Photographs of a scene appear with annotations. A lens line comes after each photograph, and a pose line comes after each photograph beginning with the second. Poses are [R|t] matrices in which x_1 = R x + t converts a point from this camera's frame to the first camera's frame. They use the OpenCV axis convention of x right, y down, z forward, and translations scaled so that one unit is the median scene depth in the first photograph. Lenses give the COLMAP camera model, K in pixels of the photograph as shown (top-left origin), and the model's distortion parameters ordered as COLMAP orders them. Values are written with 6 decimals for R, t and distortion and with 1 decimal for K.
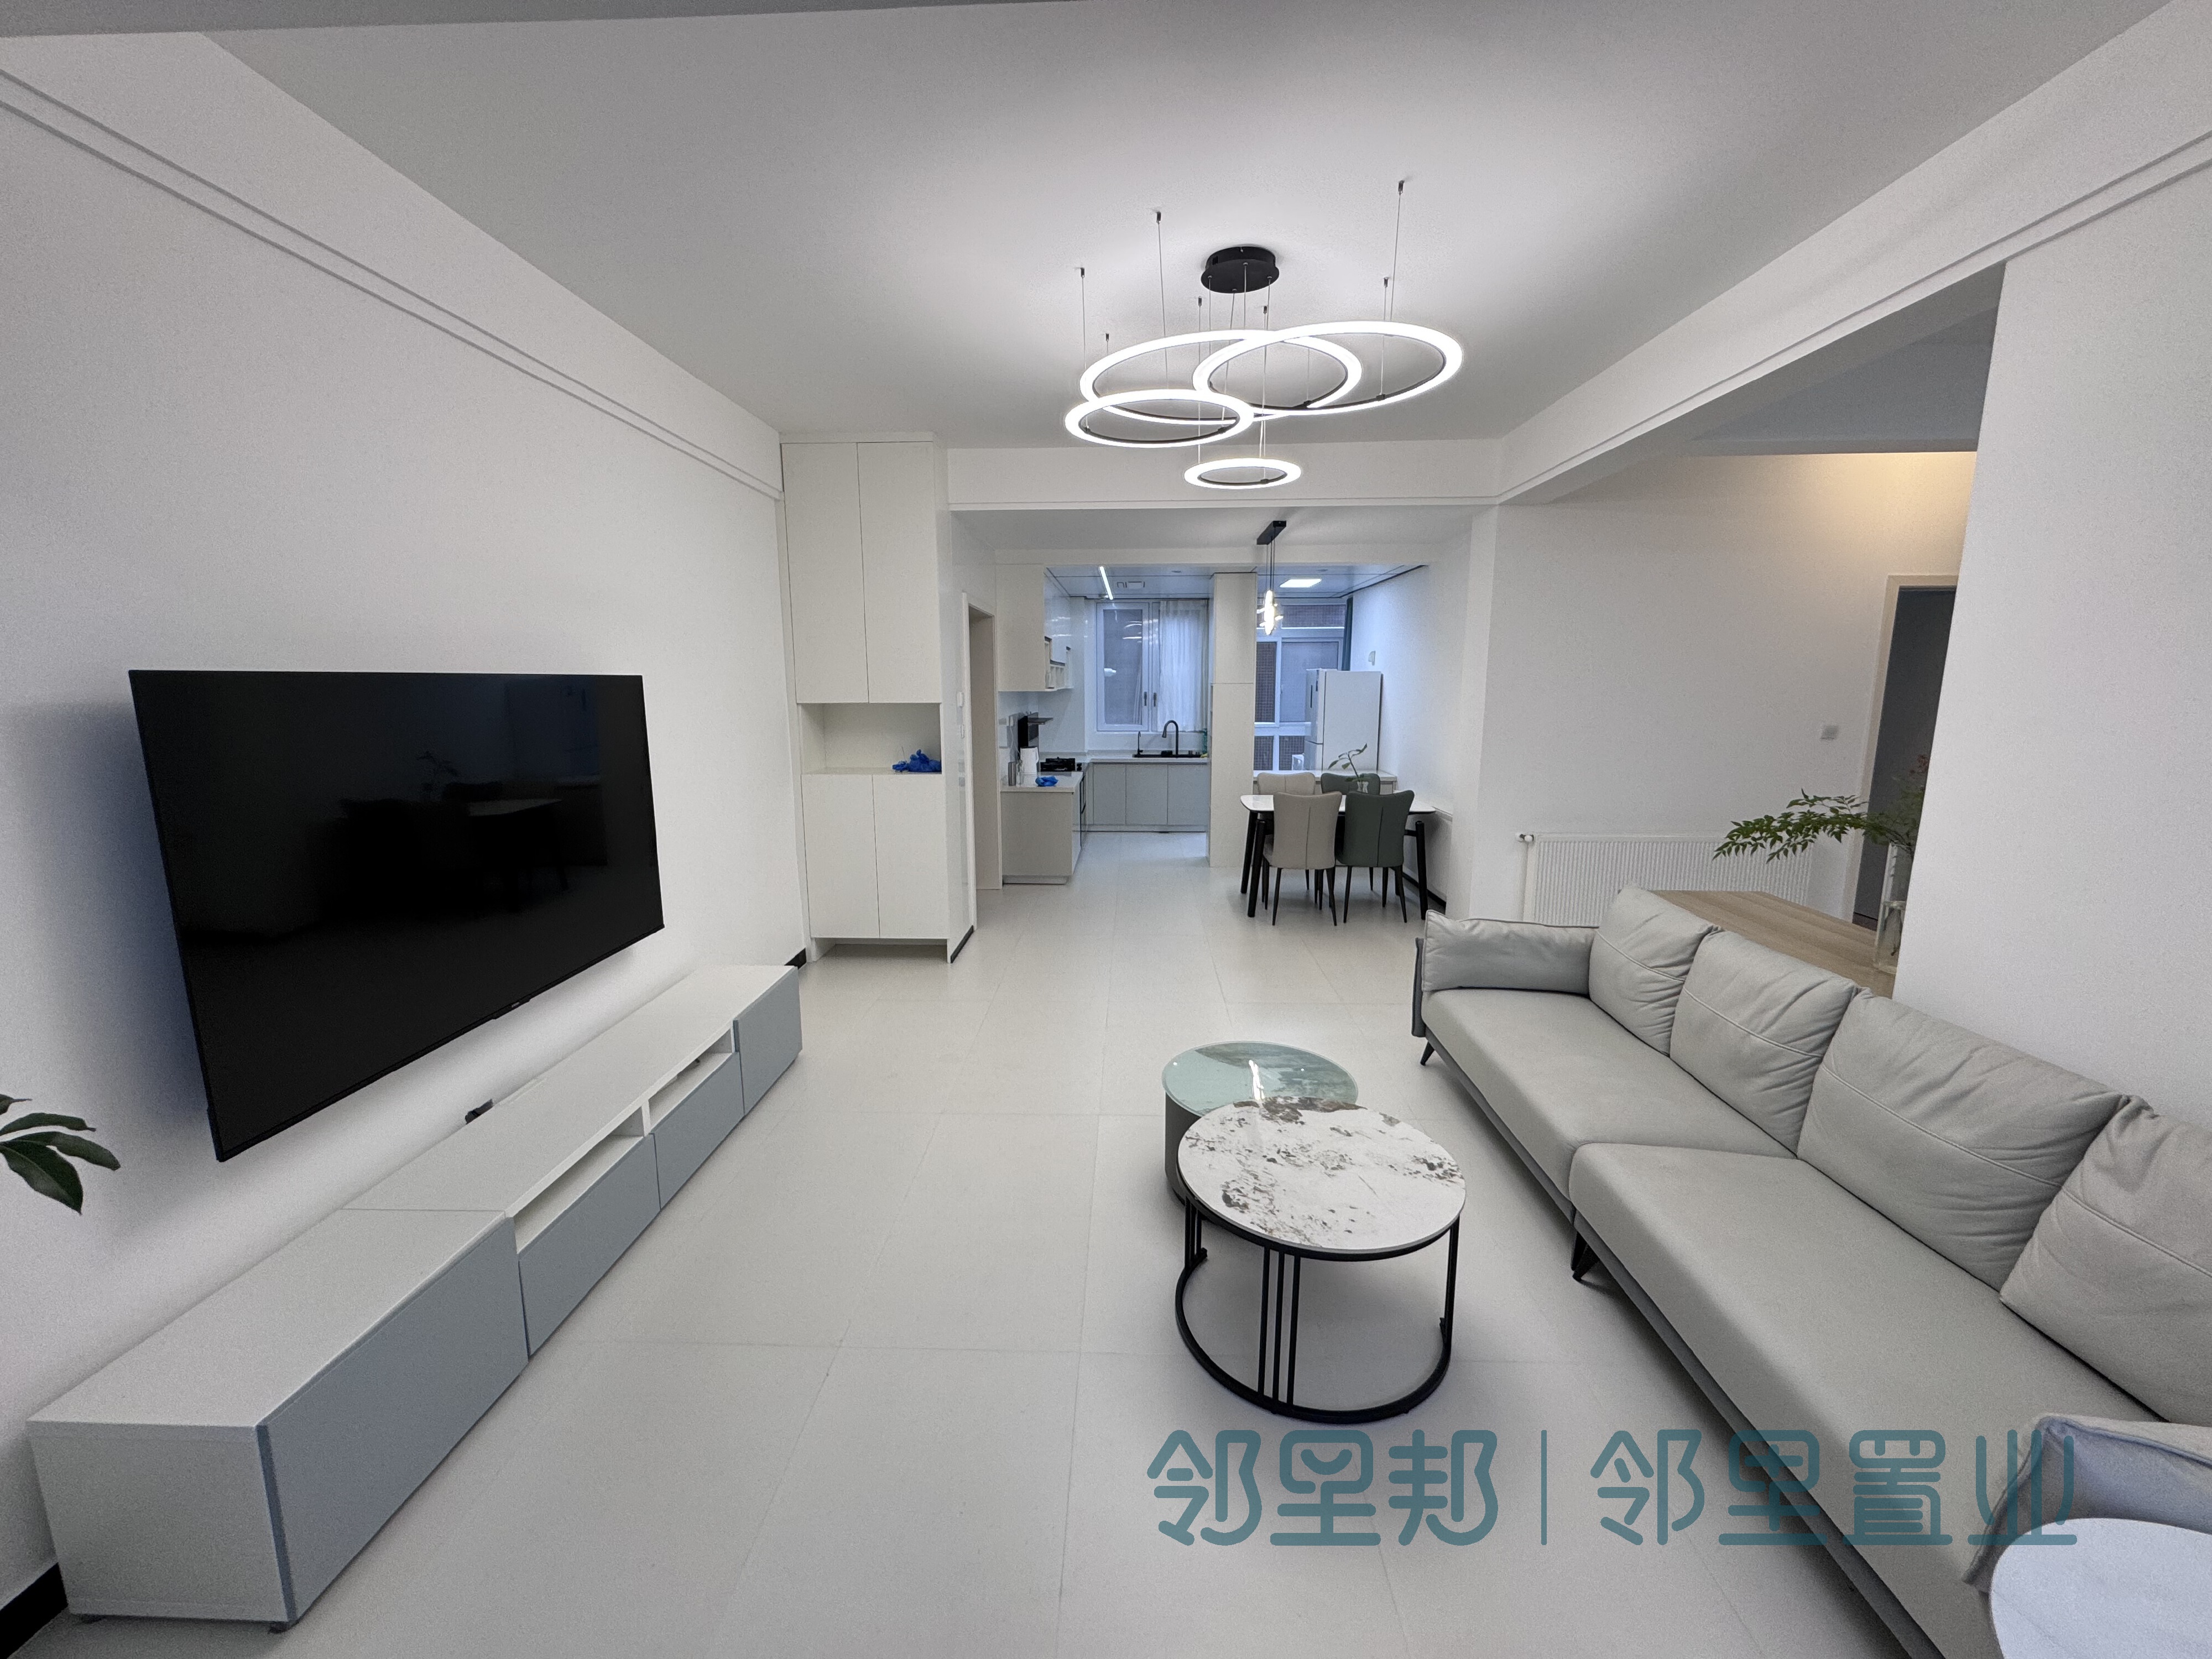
lens RADIAL K [[882.0, 0, 1110.1], [0, 882.0, 826.8], [0, 0, 1]] dist [0.000693, 0.000007]
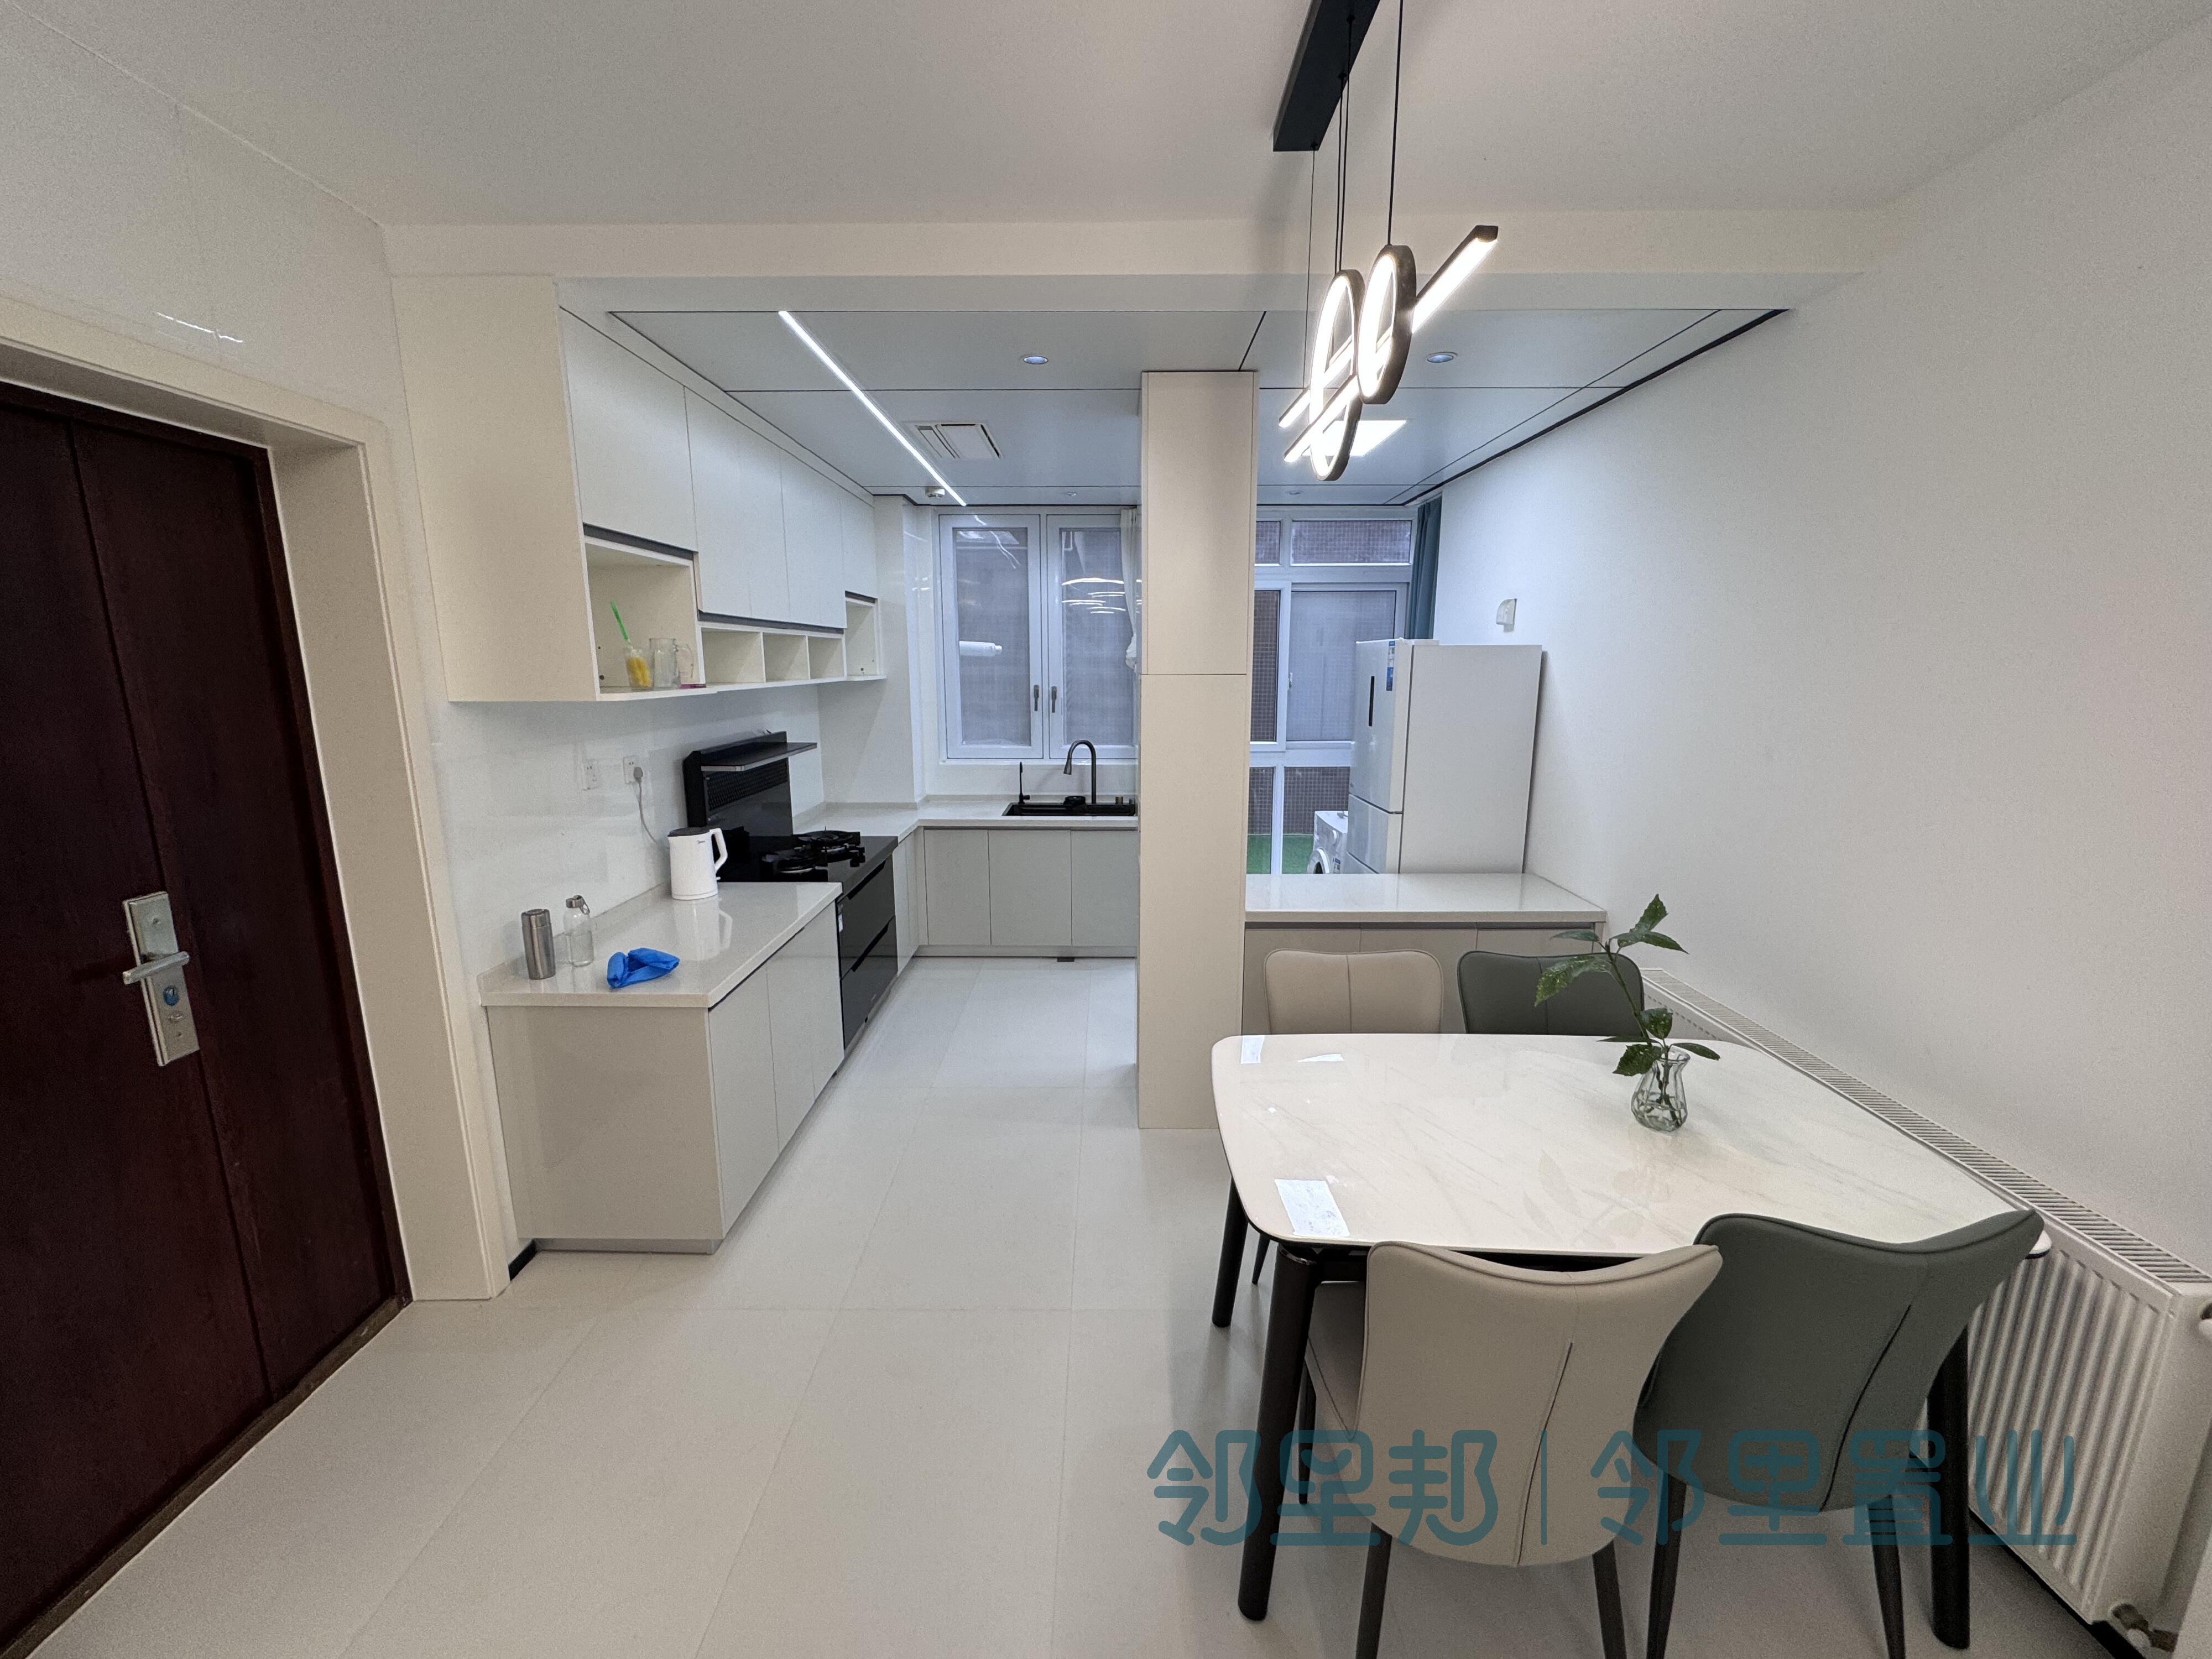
lens RADIAL K [[882.0, 0, 1102.3], [0, 882.0, 832.4], [0, 0, 1]] dist [0.000693, 0.000007]
pose [[0.999775, -0.002299, 0.021067, 0.070947], [0.001671, 0.999555, 0.029783, -0.081833], [-0.021126, -0.029741, 0.999334, 0.477829]]
